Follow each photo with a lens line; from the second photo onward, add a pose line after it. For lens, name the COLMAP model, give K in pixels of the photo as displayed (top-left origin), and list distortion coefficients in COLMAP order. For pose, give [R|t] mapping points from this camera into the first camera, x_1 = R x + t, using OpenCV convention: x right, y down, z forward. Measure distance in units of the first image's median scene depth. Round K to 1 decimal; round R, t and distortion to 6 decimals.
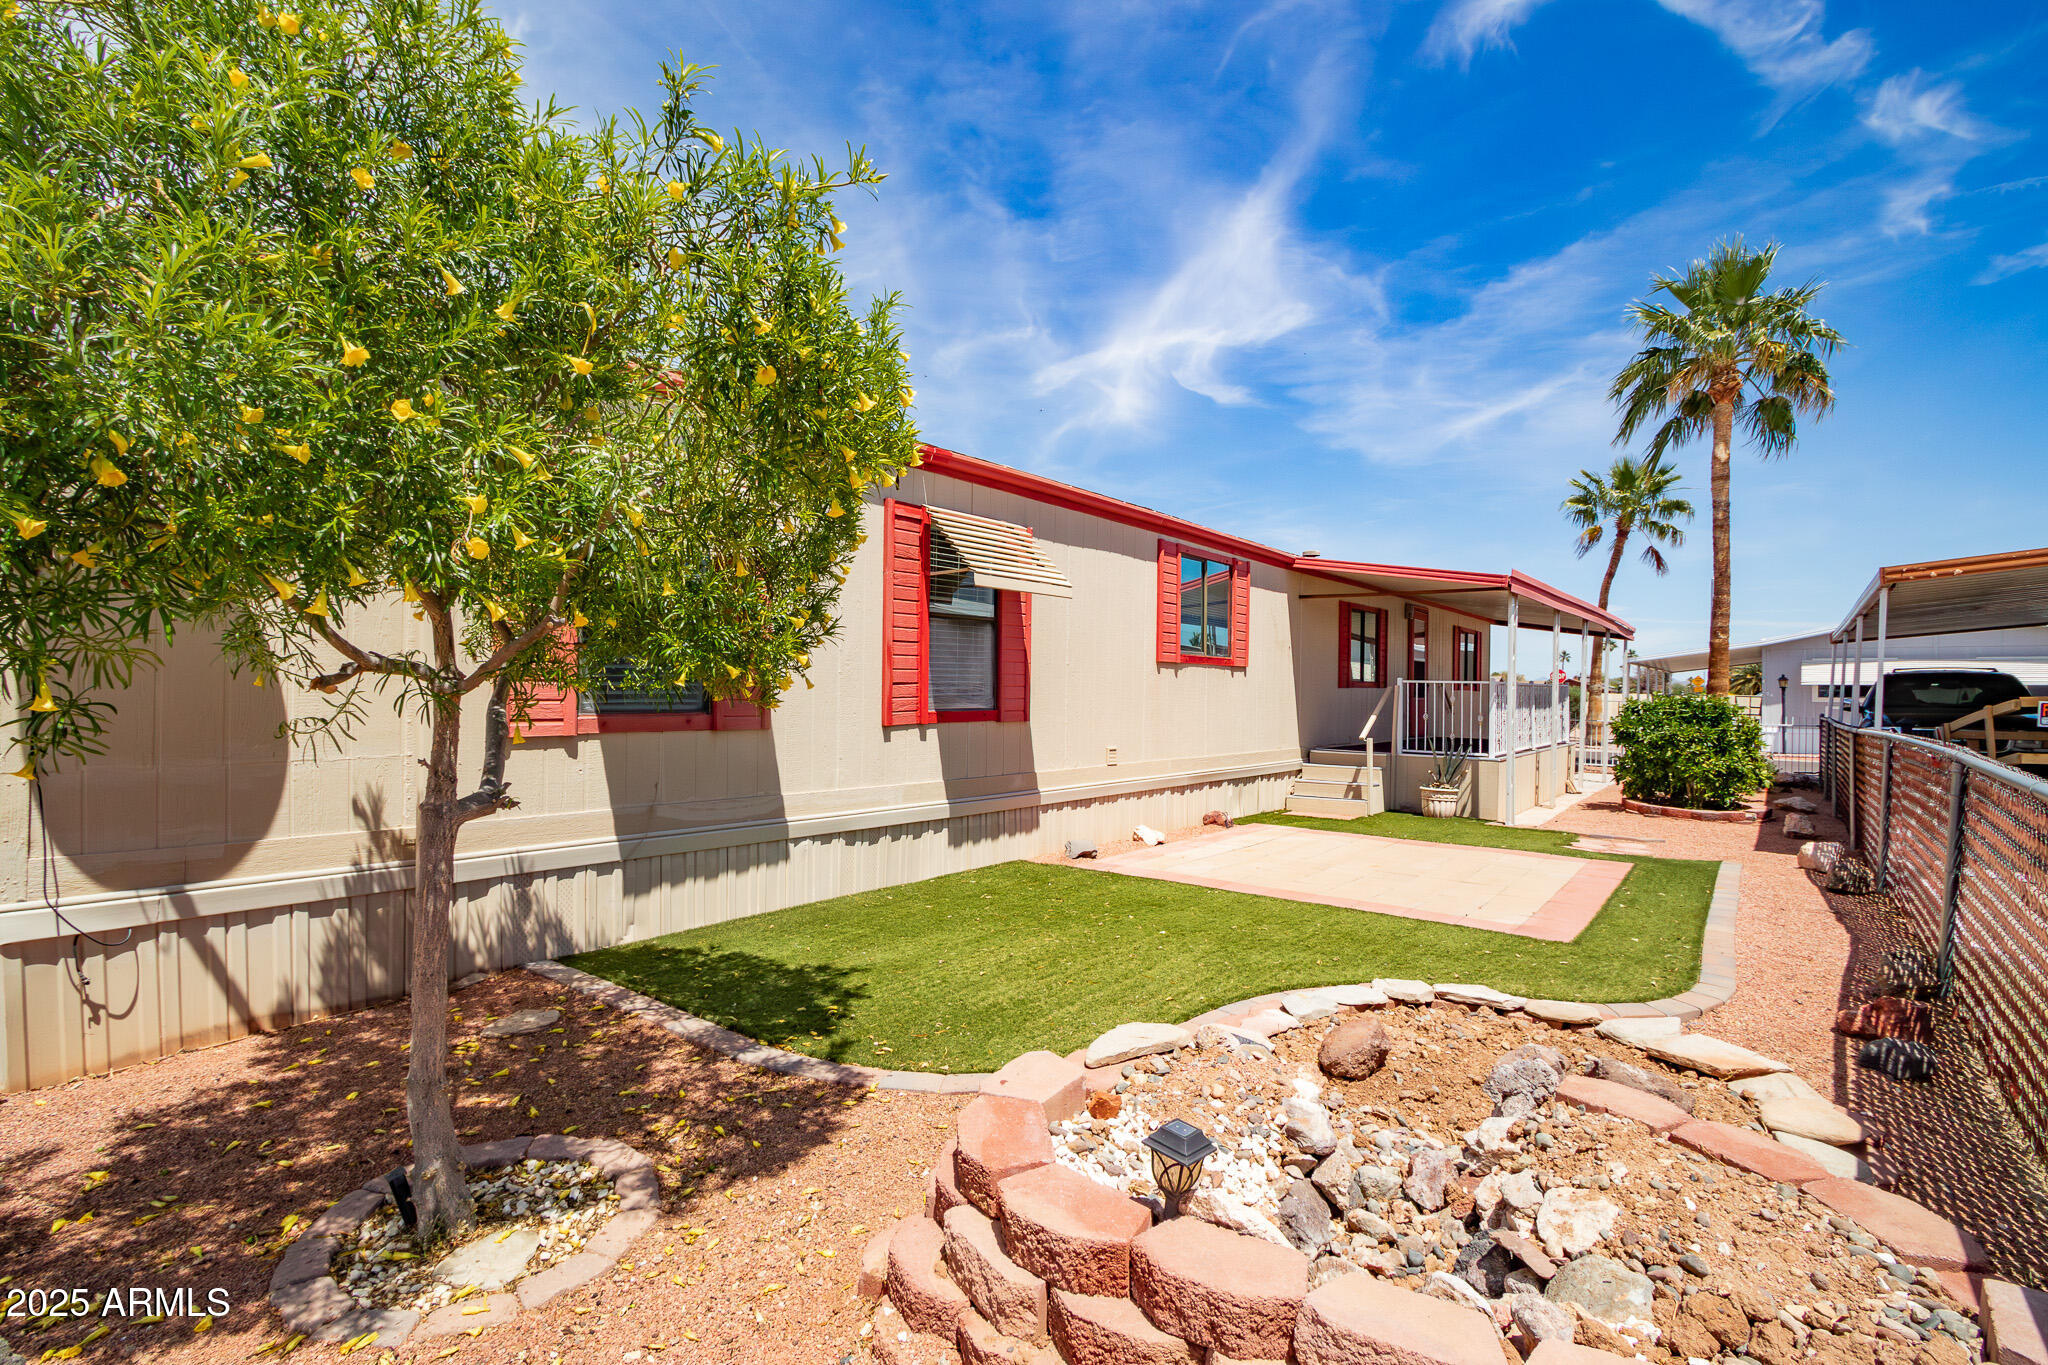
lens RADIAL K [[950.1, 0, 1024.0], [0, 950.1, 682.5], [0, 0, 1]] dist [-0.010906, 0.000219]
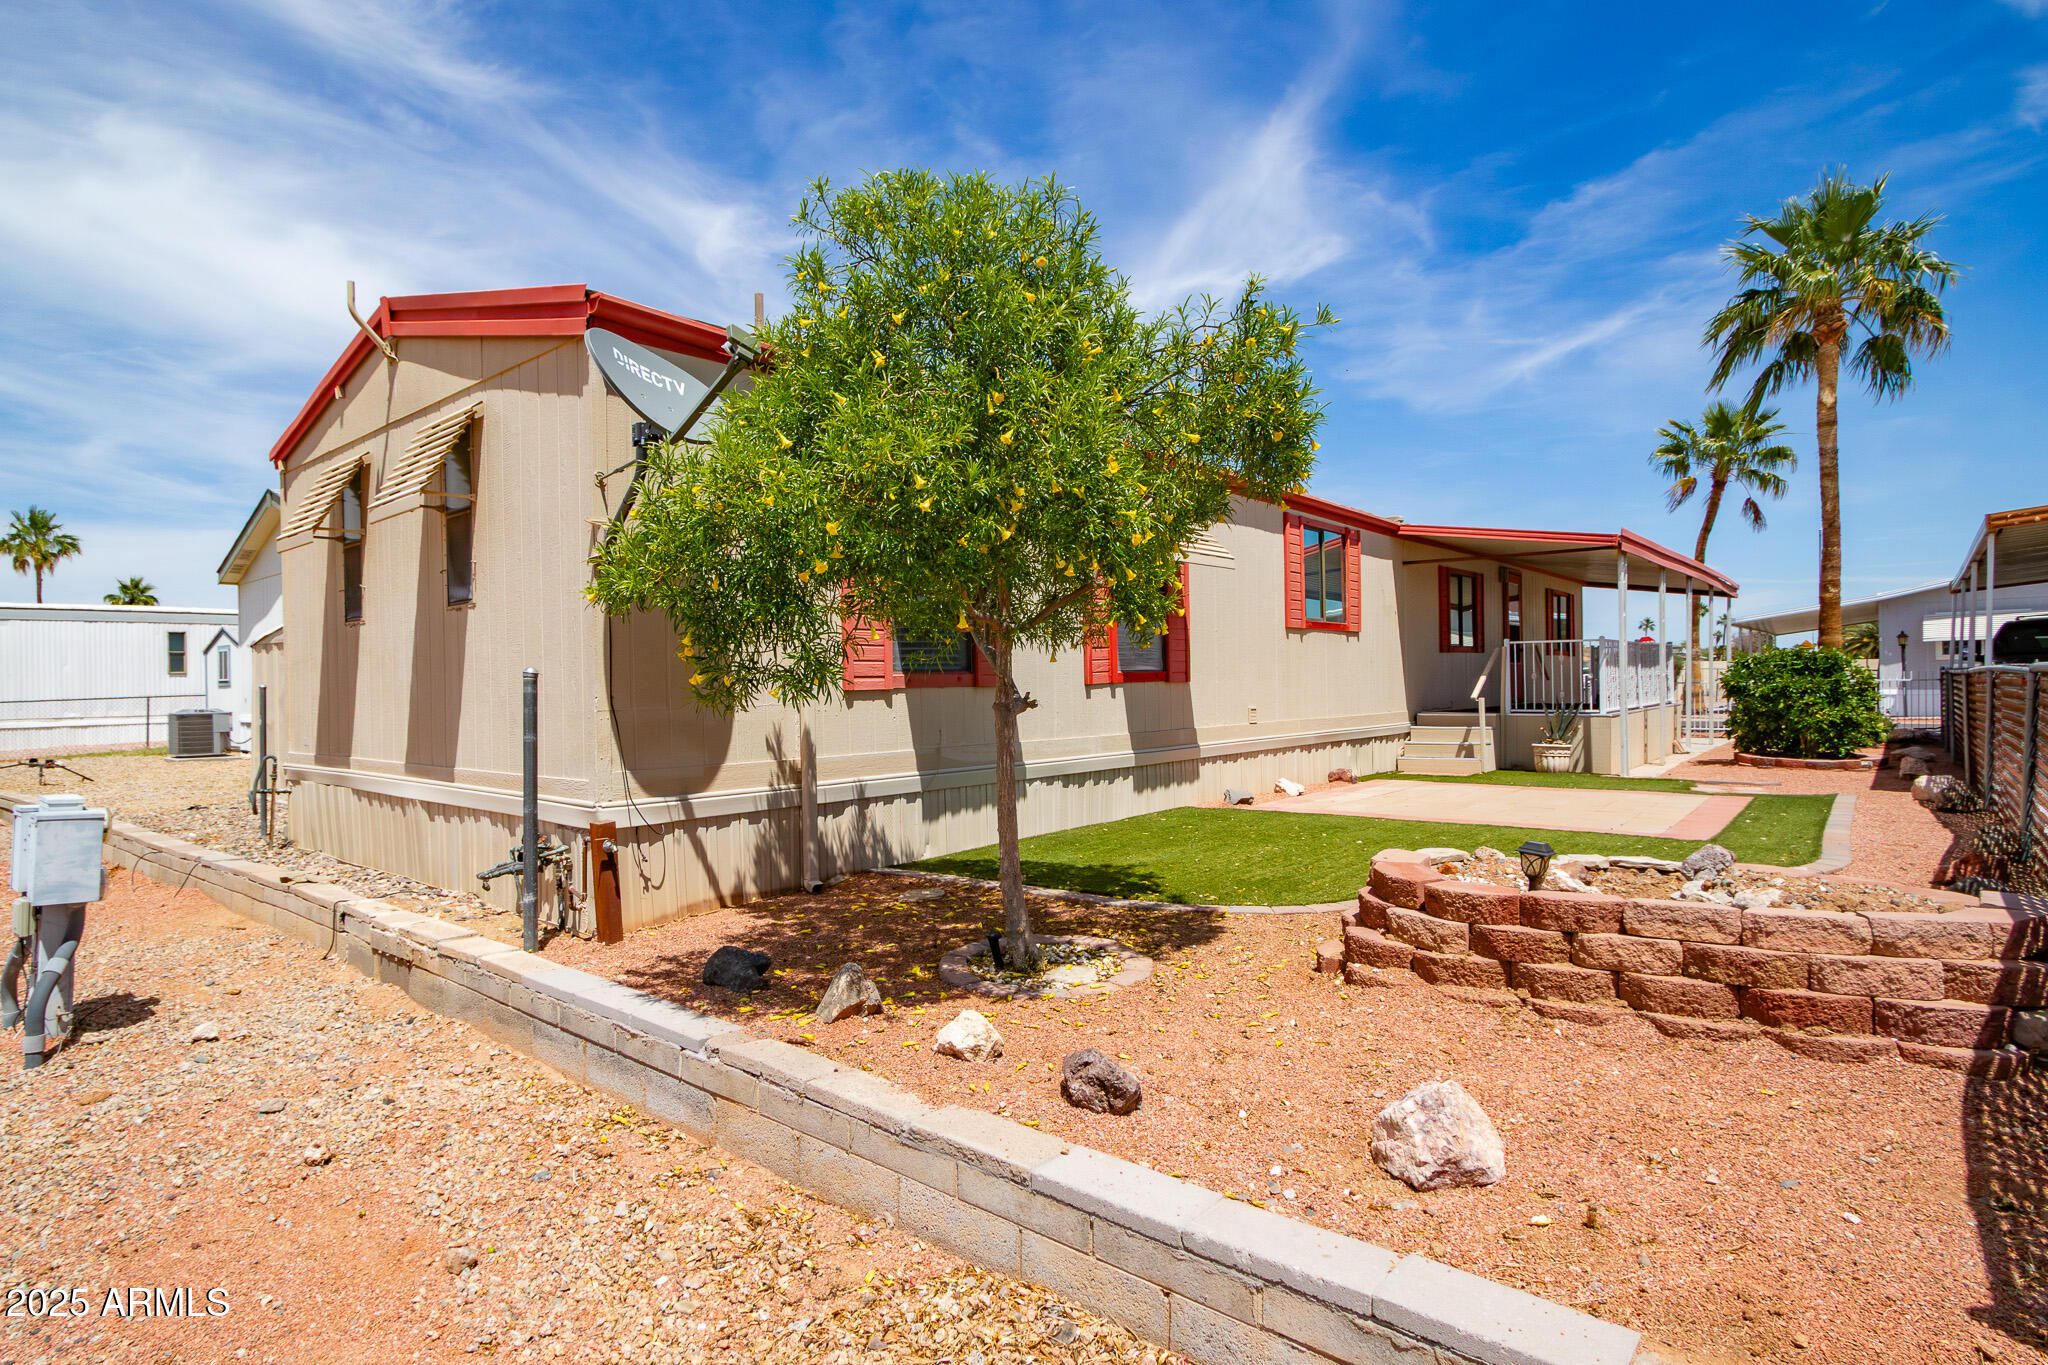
lens RADIAL K [[1052.7, 0, 995.8], [0, 1052.7, 679.4], [0, 0, 1]] dist [-0.003500, -0.000823]
pose [[0.998833, -0.030028, -0.037821, -0.129472], [0.030278, 0.999523, 0.006044, 0.017541], [0.037622, -0.007182, 0.999266, -0.175372]]
